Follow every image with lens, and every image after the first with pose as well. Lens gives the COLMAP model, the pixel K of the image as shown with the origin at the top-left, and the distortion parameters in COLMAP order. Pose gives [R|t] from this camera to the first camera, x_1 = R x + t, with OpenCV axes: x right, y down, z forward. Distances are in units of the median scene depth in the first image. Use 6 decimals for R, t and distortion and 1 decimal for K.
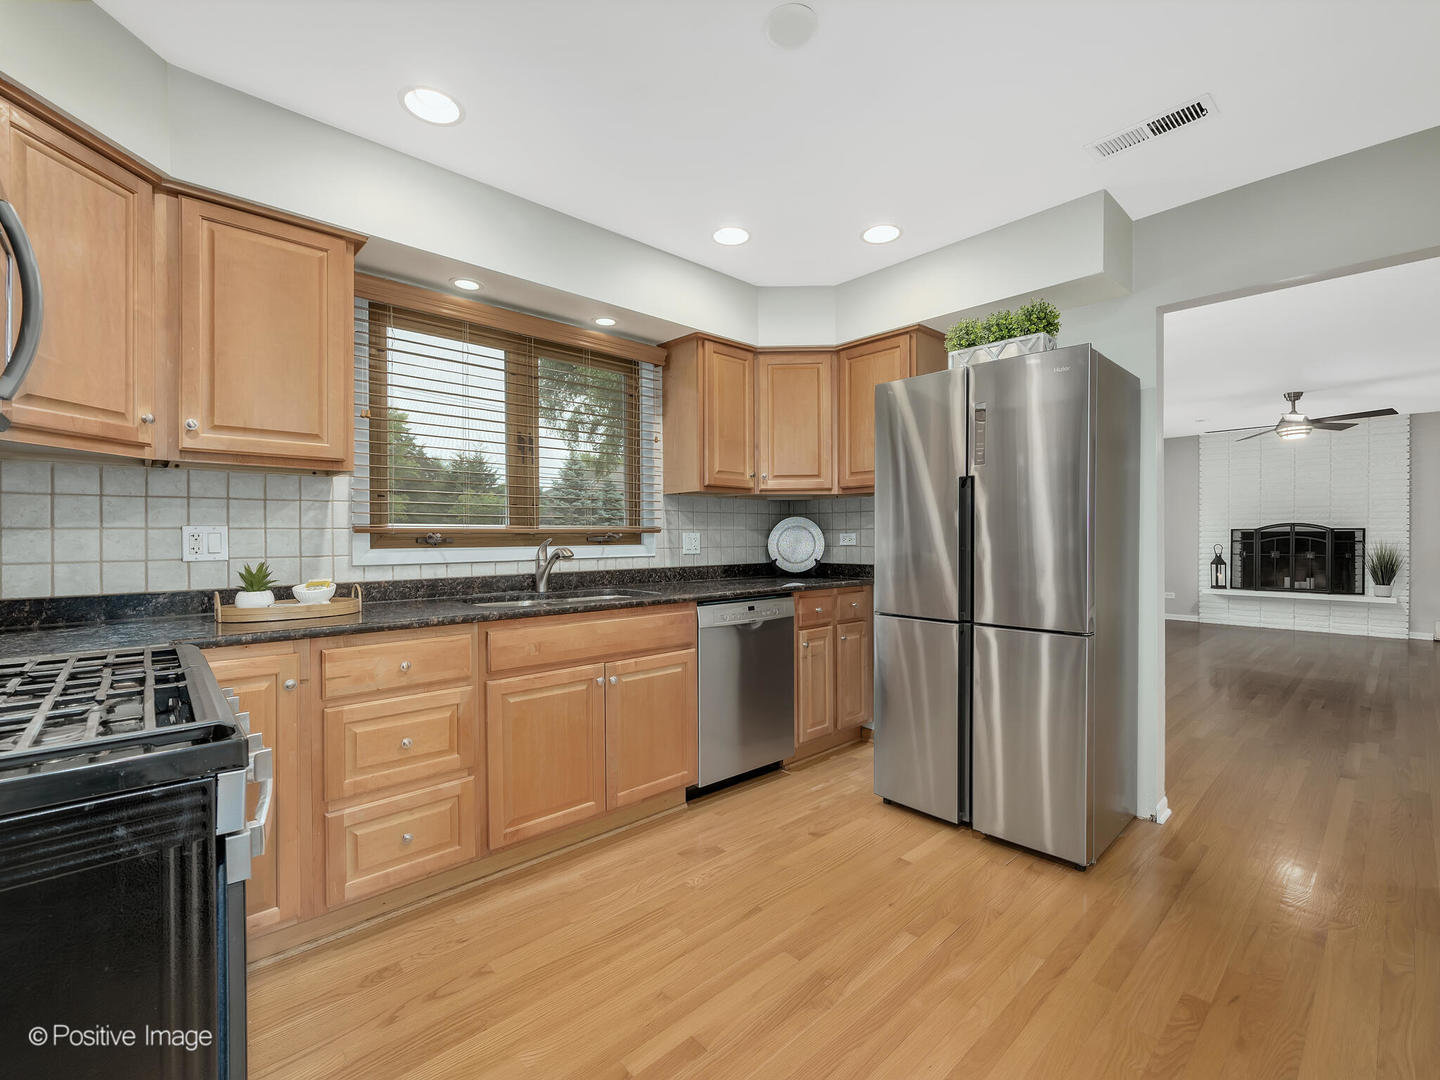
lens RADIAL K [[647.5, 0, 722.3], [0, 647.5, 536.1], [0, 0, 1]] dist [-0.000726, -0.001393]
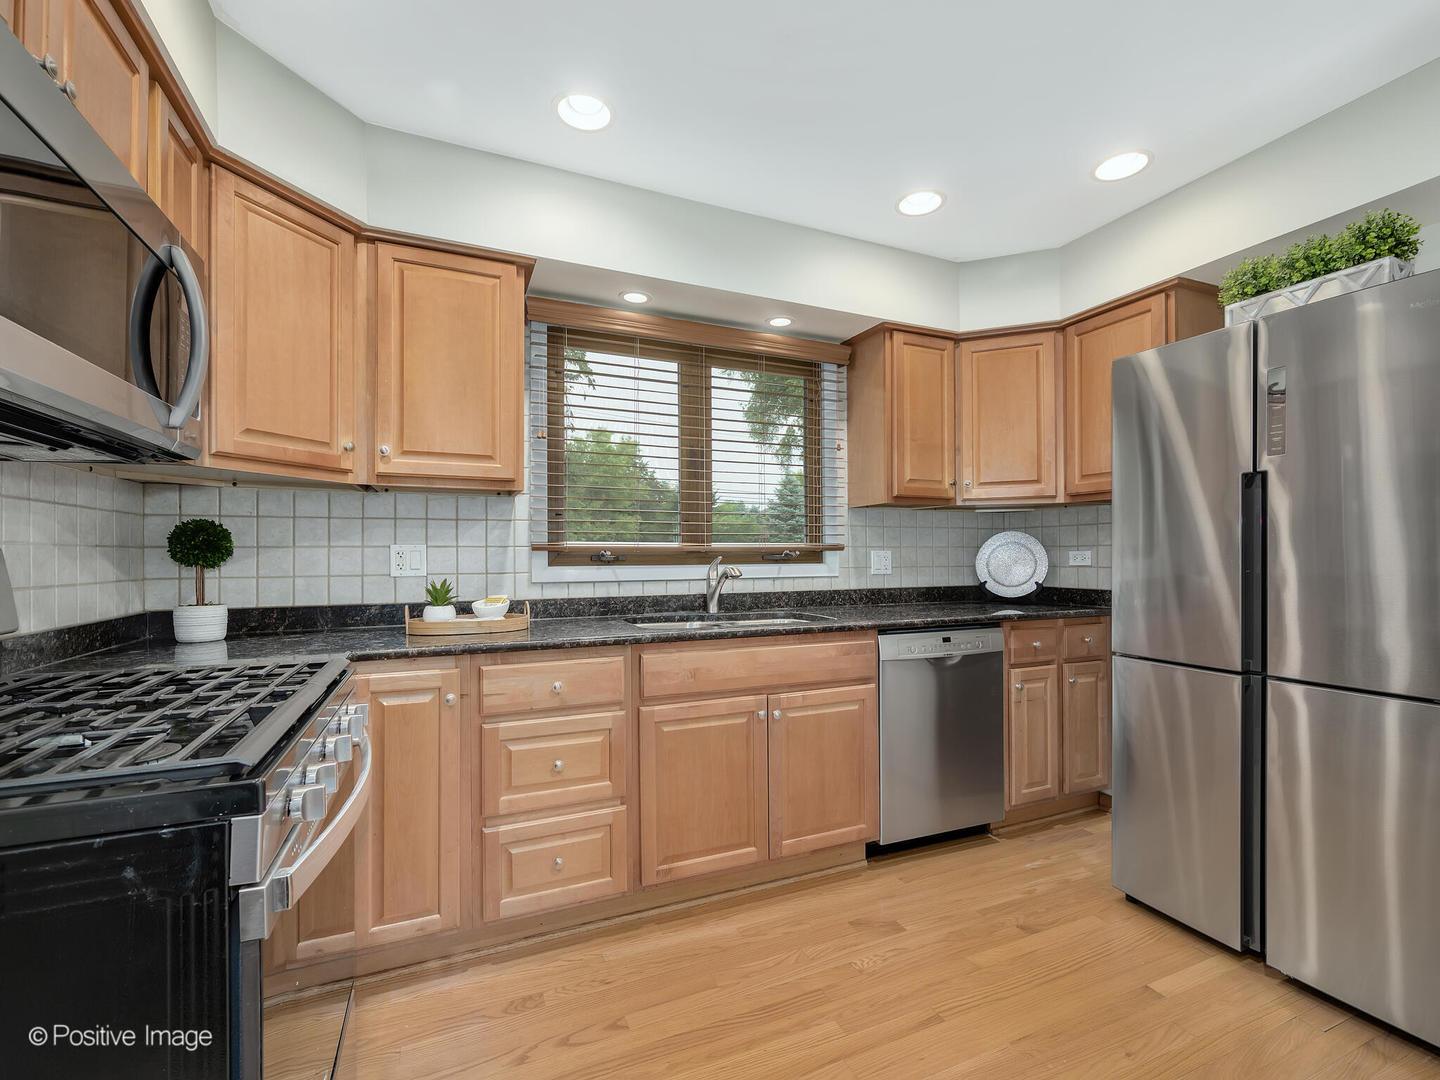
lens RADIAL K [[647.5, 0, 720.8], [0, 647.5, 550.6], [0, 0, 1]] dist [-0.000726, -0.001393]
pose [[0.944103, -0.000675, -0.329651, 0.051161], [-0.001104, 0.999986, -0.005210, -0.000216], [0.329650, 0.005283, 0.944089, 0.118827]]
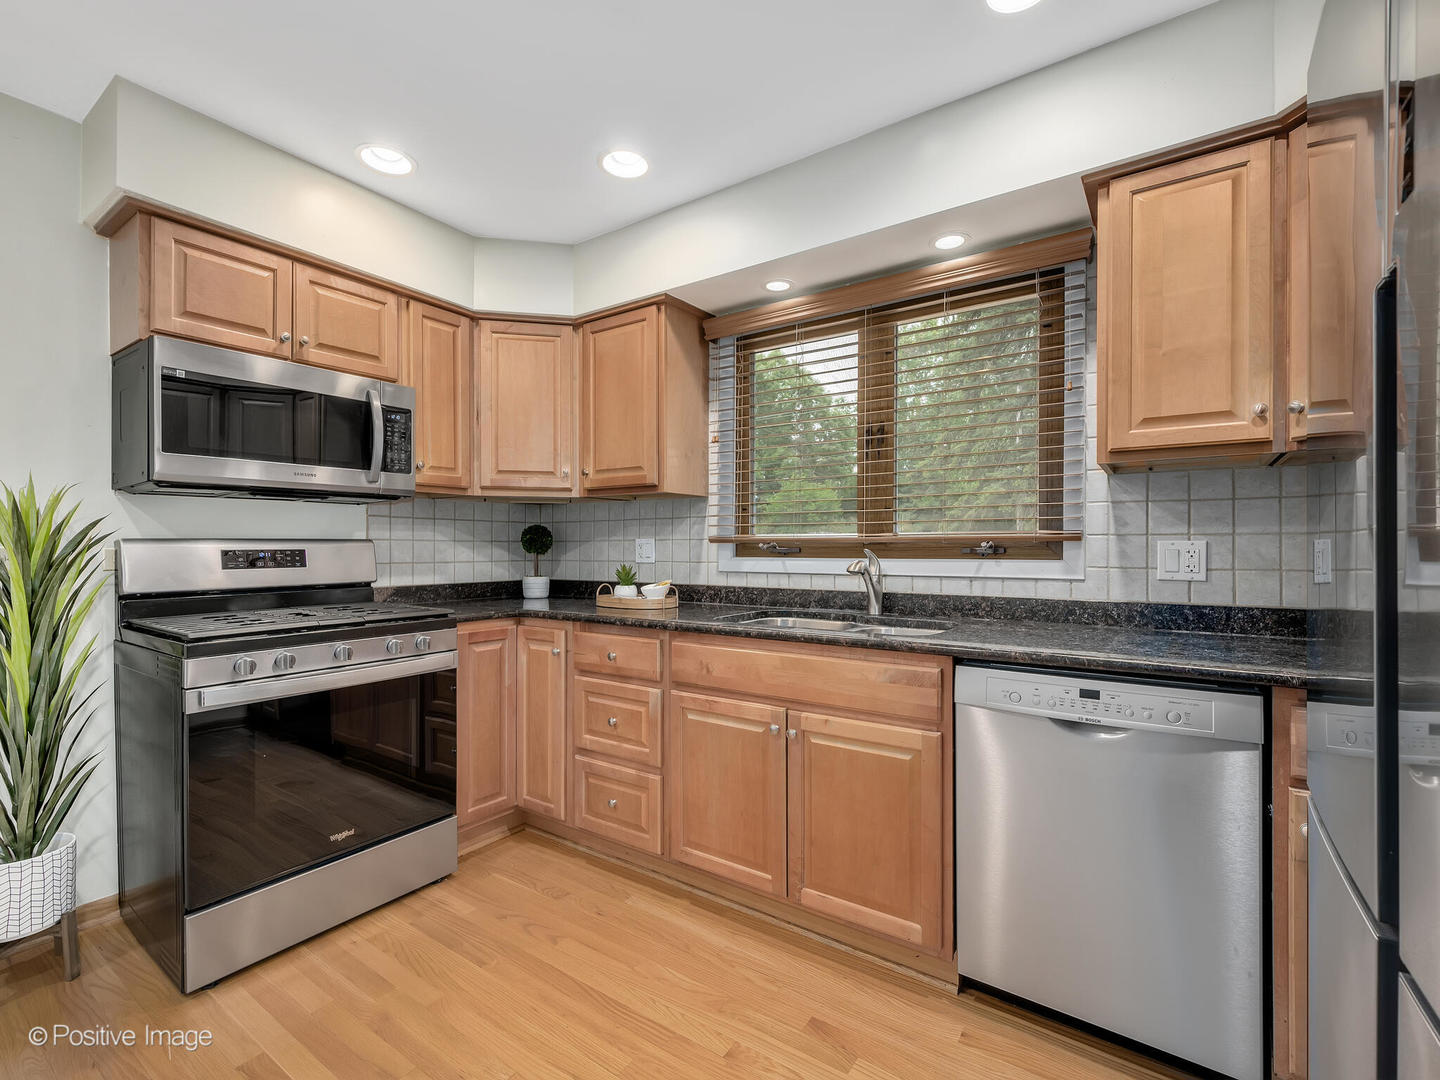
lens RADIAL K [[647.5, 0, 693.7], [0, 647.5, 541.7], [0, 0, 1]] dist [-0.000726, -0.001393]
pose [[0.204105, -0.002912, -0.978945, 0.528538], [-0.000578, 0.999995, -0.003096, -0.003326], [0.978949, 0.001197, 0.204103, 0.685838]]
